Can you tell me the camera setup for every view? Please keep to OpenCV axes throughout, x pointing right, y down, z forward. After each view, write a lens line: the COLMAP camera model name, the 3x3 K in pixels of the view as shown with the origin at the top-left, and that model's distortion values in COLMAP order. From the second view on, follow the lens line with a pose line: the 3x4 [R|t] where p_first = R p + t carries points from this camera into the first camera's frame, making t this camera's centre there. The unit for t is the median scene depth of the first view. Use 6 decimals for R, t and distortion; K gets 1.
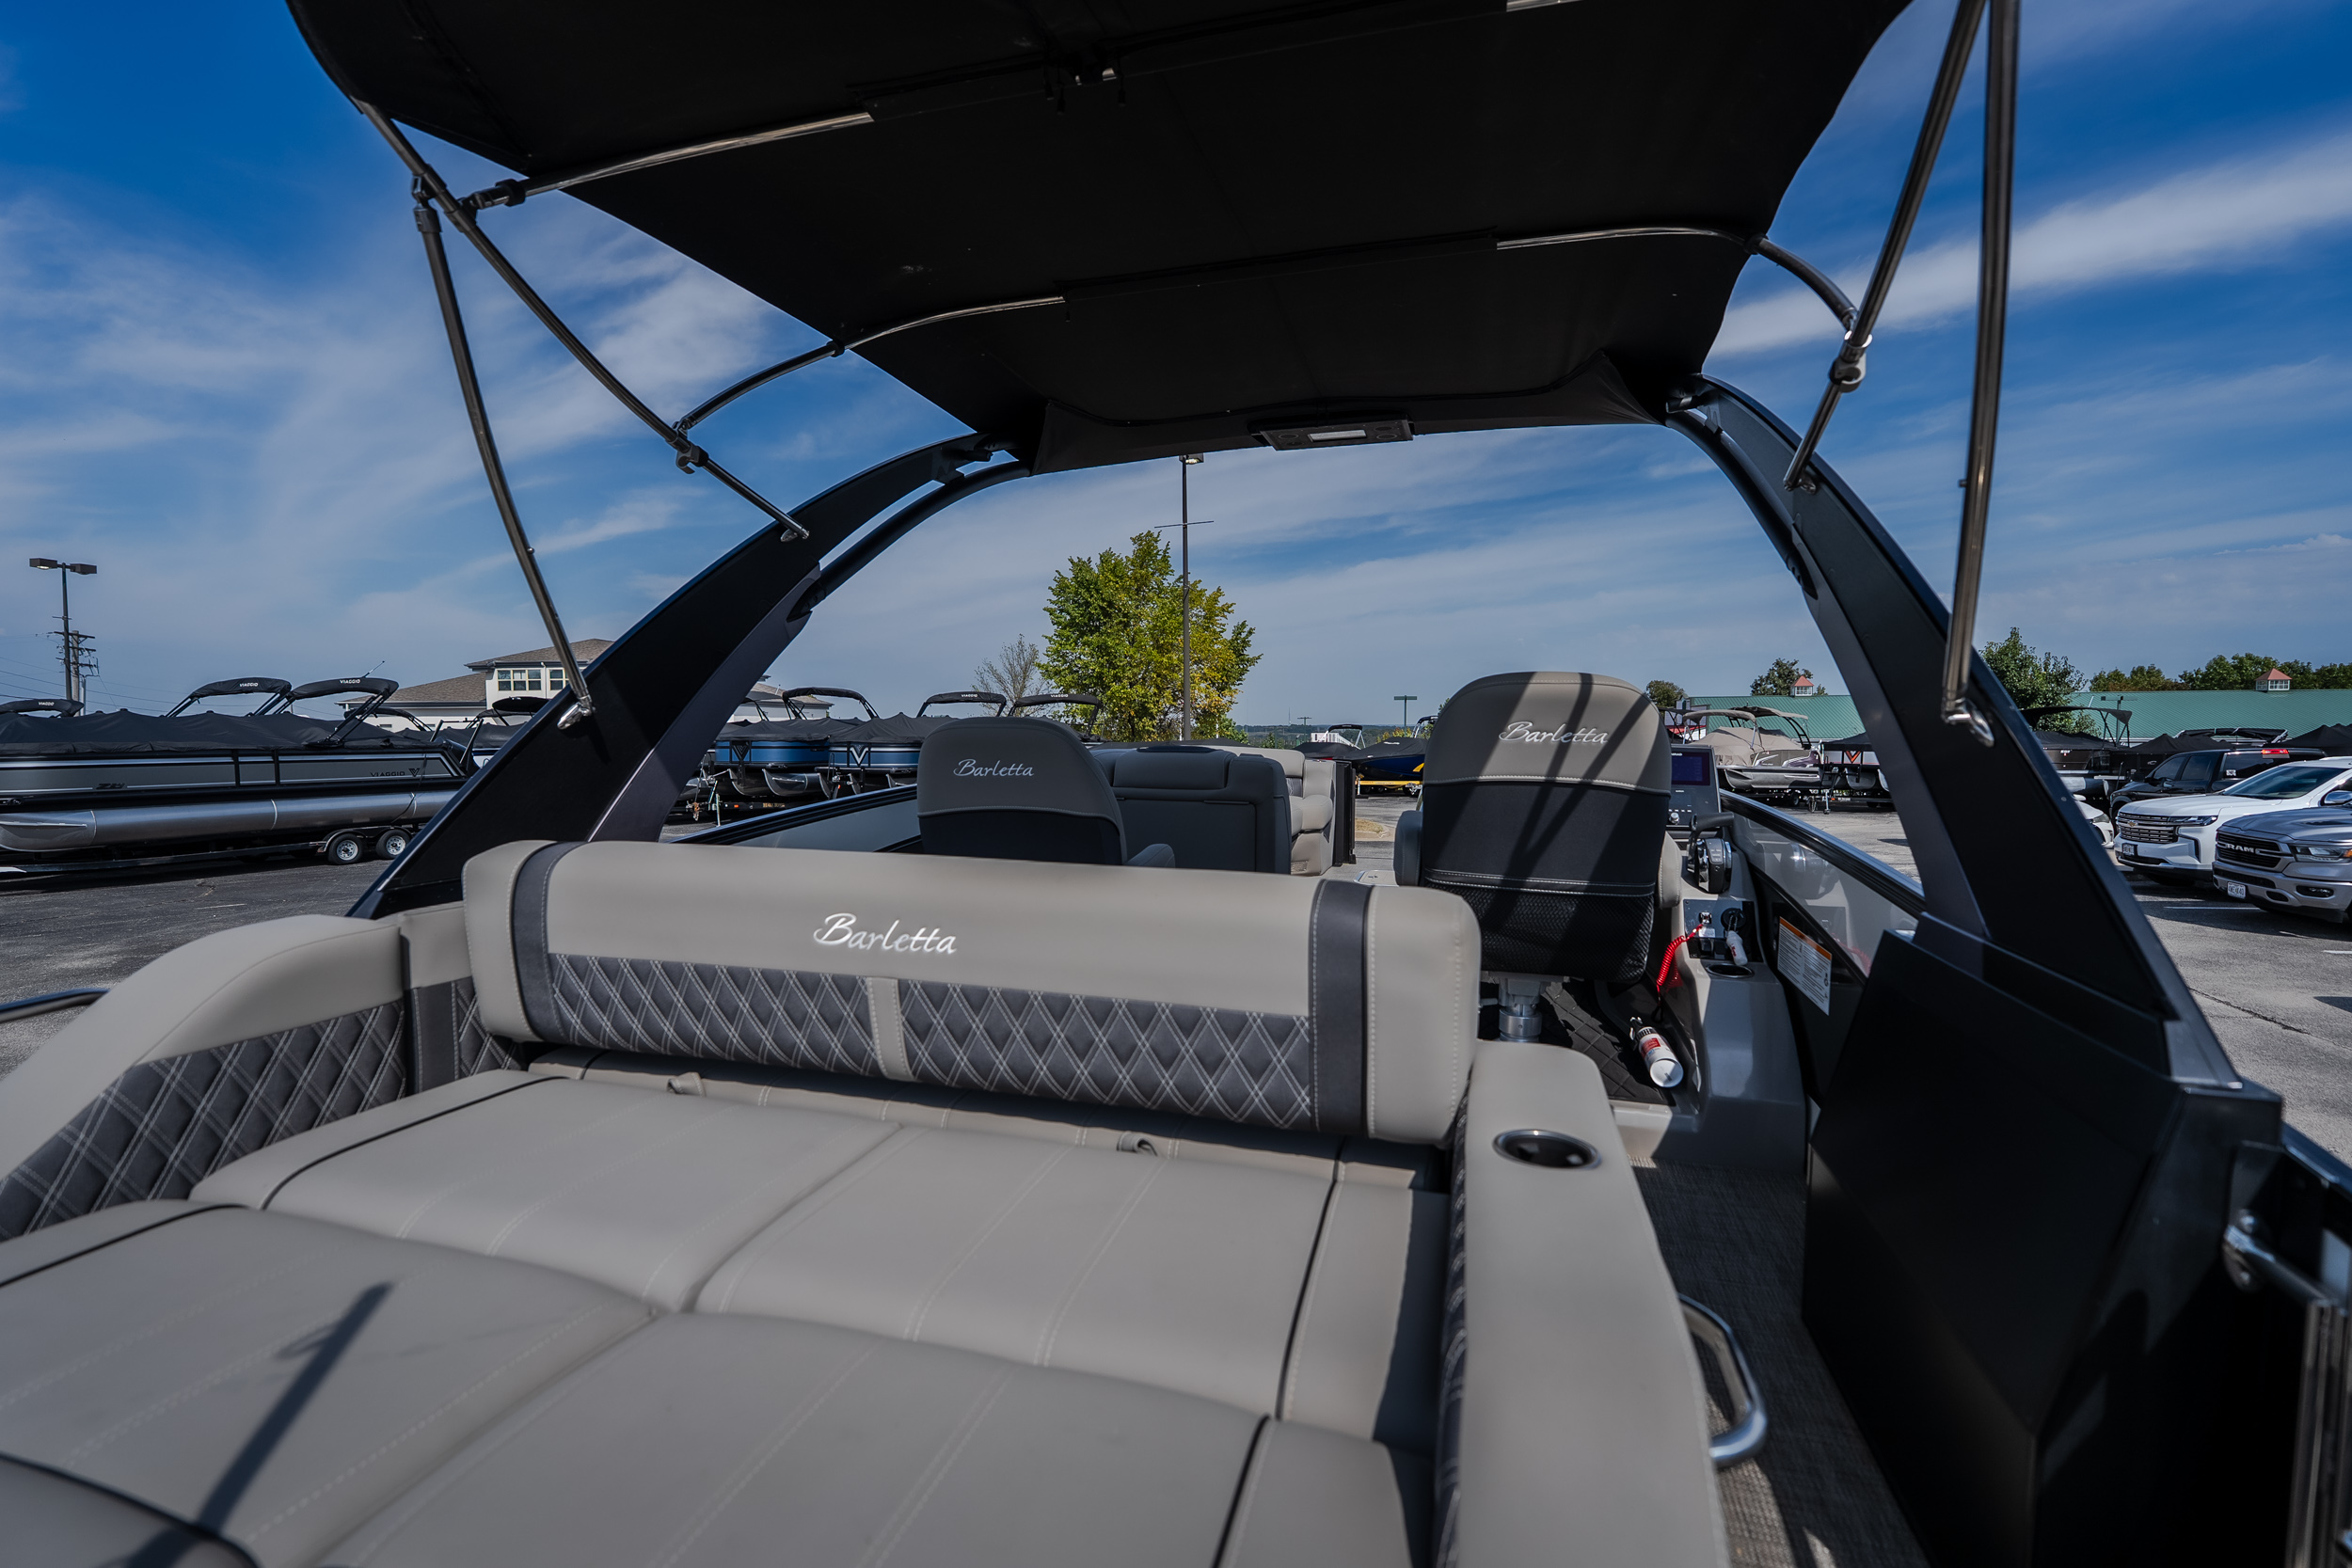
lens RADIAL K [[1056.0, 0, 1177.5], [0, 1056.0, 776.9], [0, 0, 1]] dist [-0.006350, 0.002823]
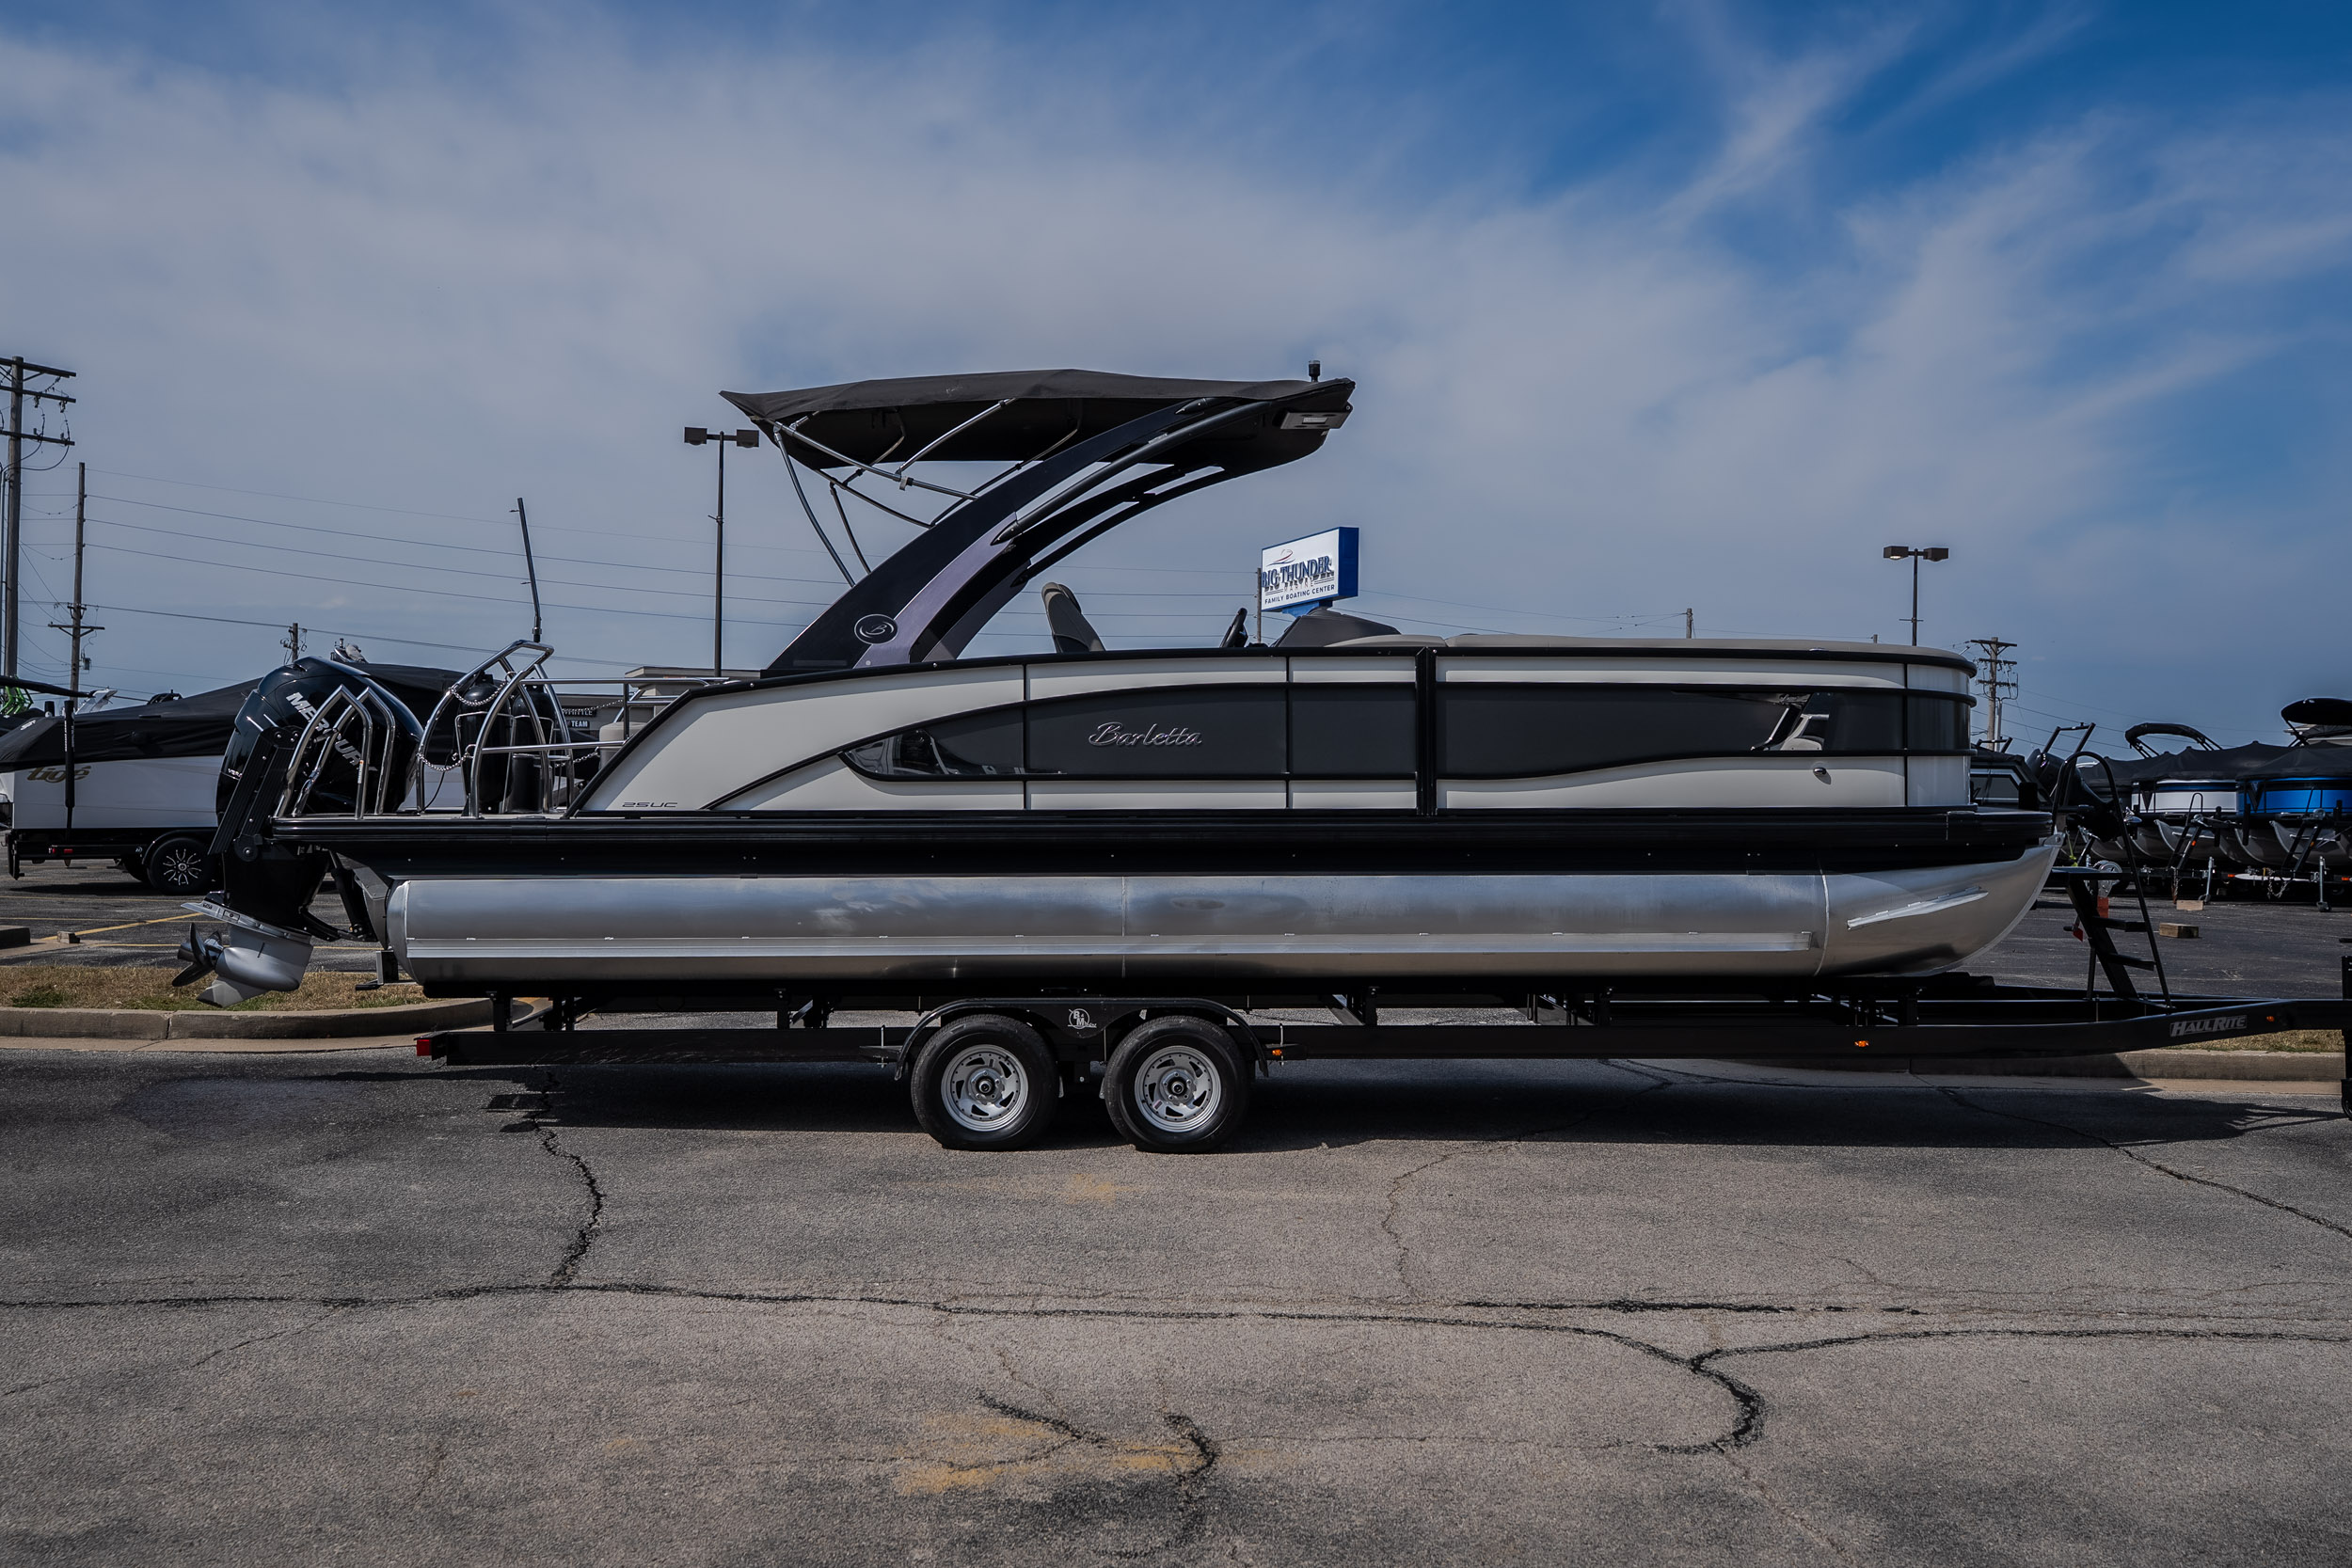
lens RADIAL K [[2146.4, 0, 1180.8], [0, 2146.4, 795.0], [0, 0, 1]] dist [0.018262, 0.000000]
pose [[0.318922, 0.010337, -0.947725, 0.298516], [-0.056532, 0.998368, -0.008135, 0.022815], [0.946094, 0.056171, 0.318985, -0.007864]]
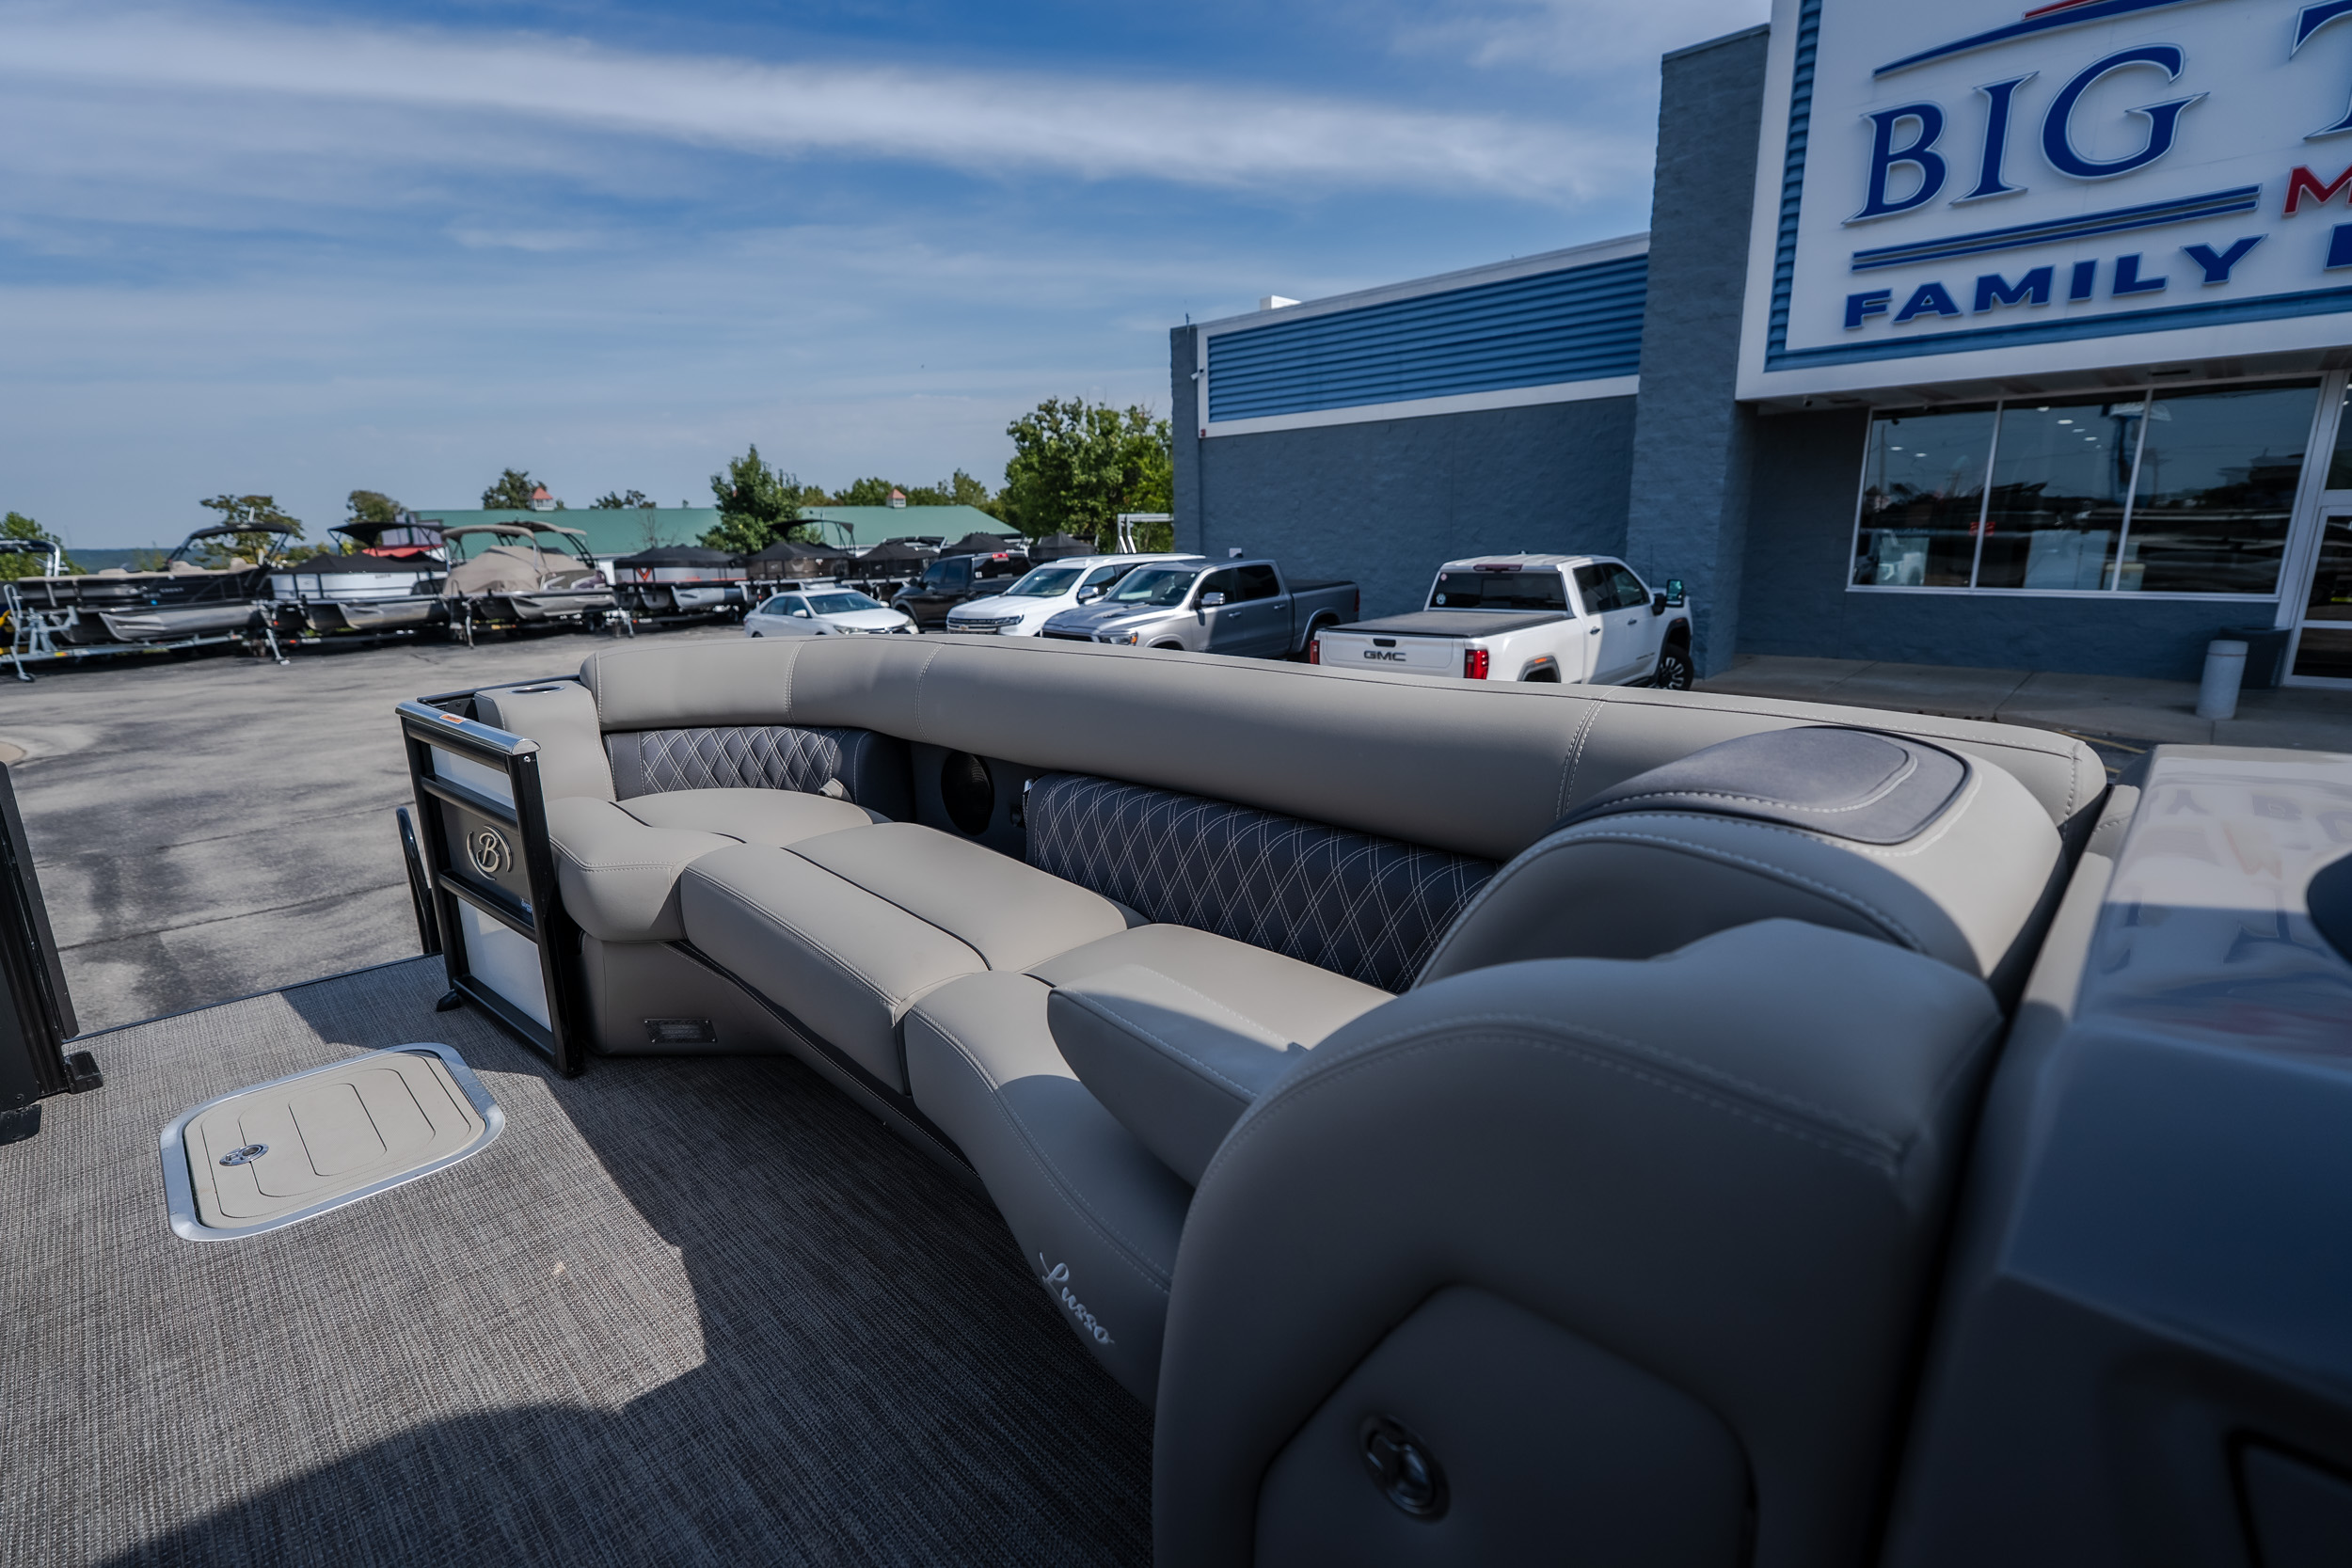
lens RADIAL K [[1056.0, 0, 1175.4], [0, 1056.0, 775.0], [0, 0, 1]] dist [-0.006350, 0.002823]
pose [[0.473779, -0.210521, 0.855111, 0.015394], [0.063259, 0.976634, 0.205389, -0.007622], [-0.878369, -0.043215, 0.476026, 0.118164]]
